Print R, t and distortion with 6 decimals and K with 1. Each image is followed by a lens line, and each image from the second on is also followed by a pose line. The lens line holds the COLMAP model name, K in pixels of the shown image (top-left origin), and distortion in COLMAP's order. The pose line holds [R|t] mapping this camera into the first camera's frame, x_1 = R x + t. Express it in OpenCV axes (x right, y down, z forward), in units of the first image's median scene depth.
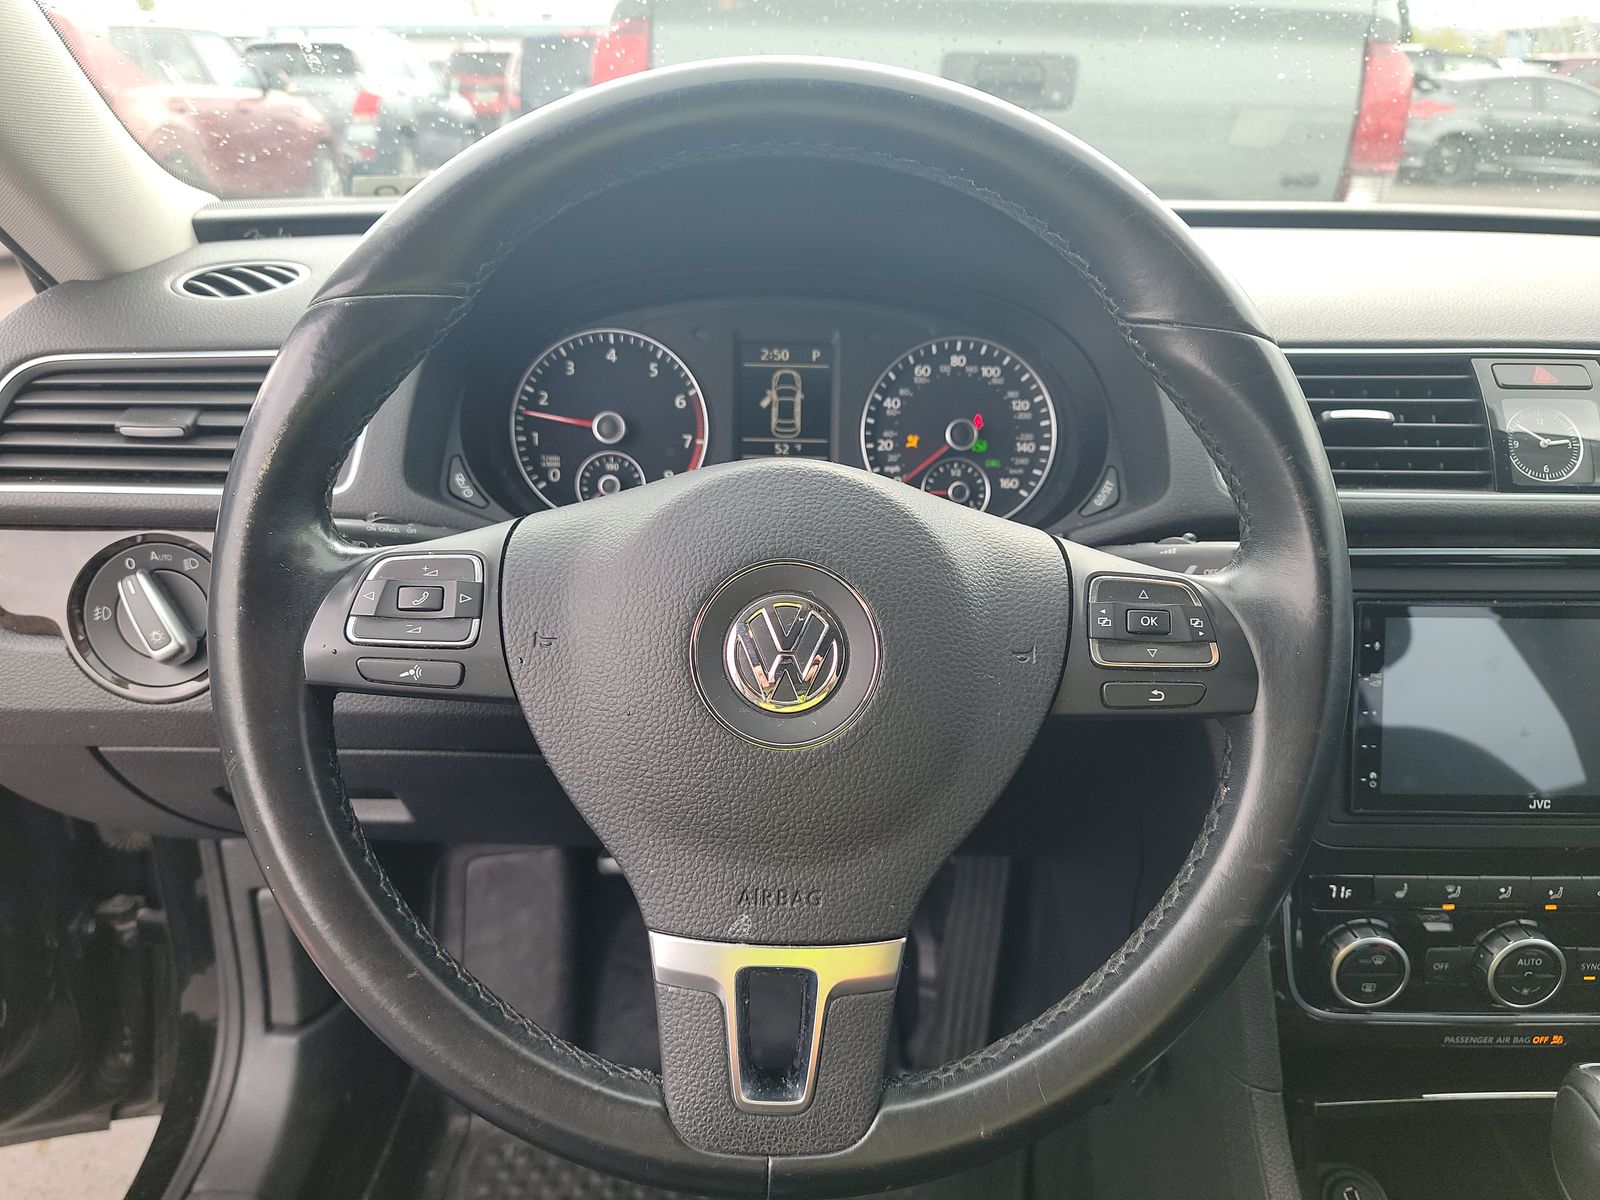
lens RADIAL K [[1116.2, 0, 803.6], [0, 1116.2, 599.2], [0, 0, 1]] dist [0.036669, -0.031353]
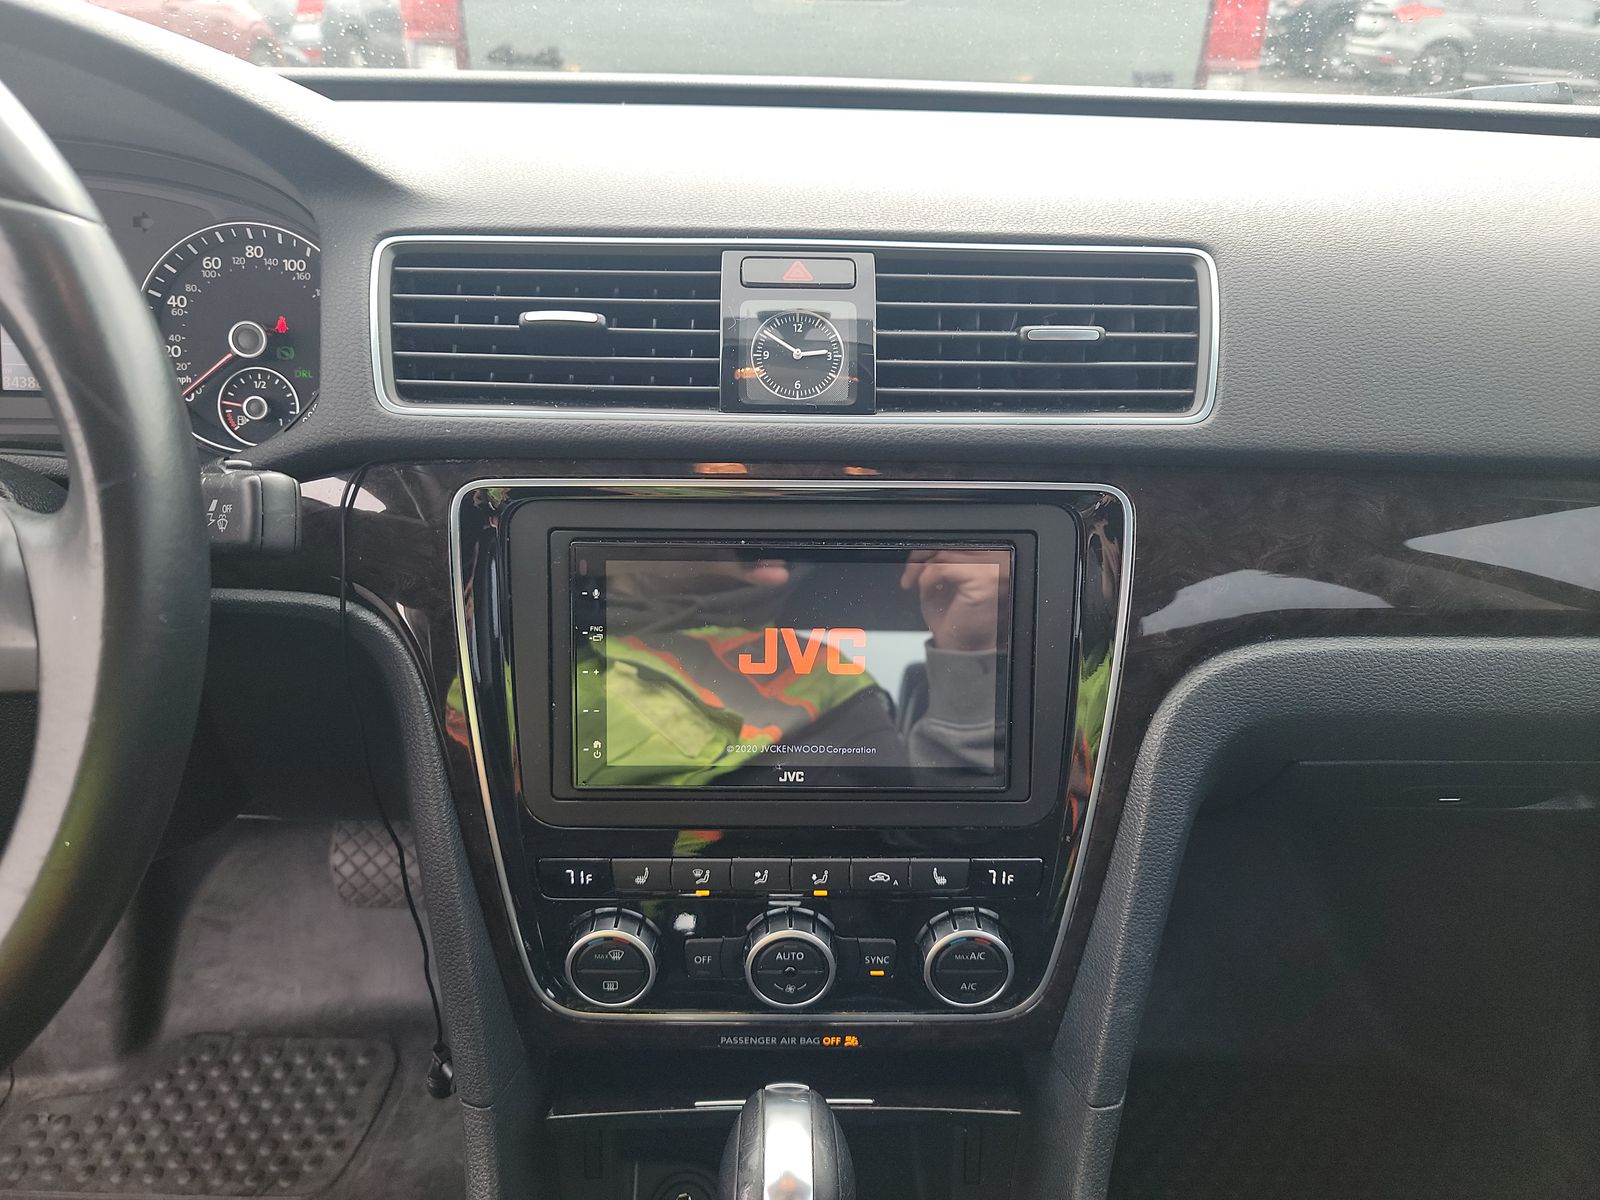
lens RADIAL K [[1116.2, 0, 842.5], [0, 1116.2, 590.7], [0, 0, 1]] dist [0.036669, -0.031353]
pose [[0.999986, 0.005114, 0.001393, 0.587527], [-0.005189, 0.998154, 0.060513, -0.010716], [-0.001081, -0.060519, 0.998166, 0.133084]]
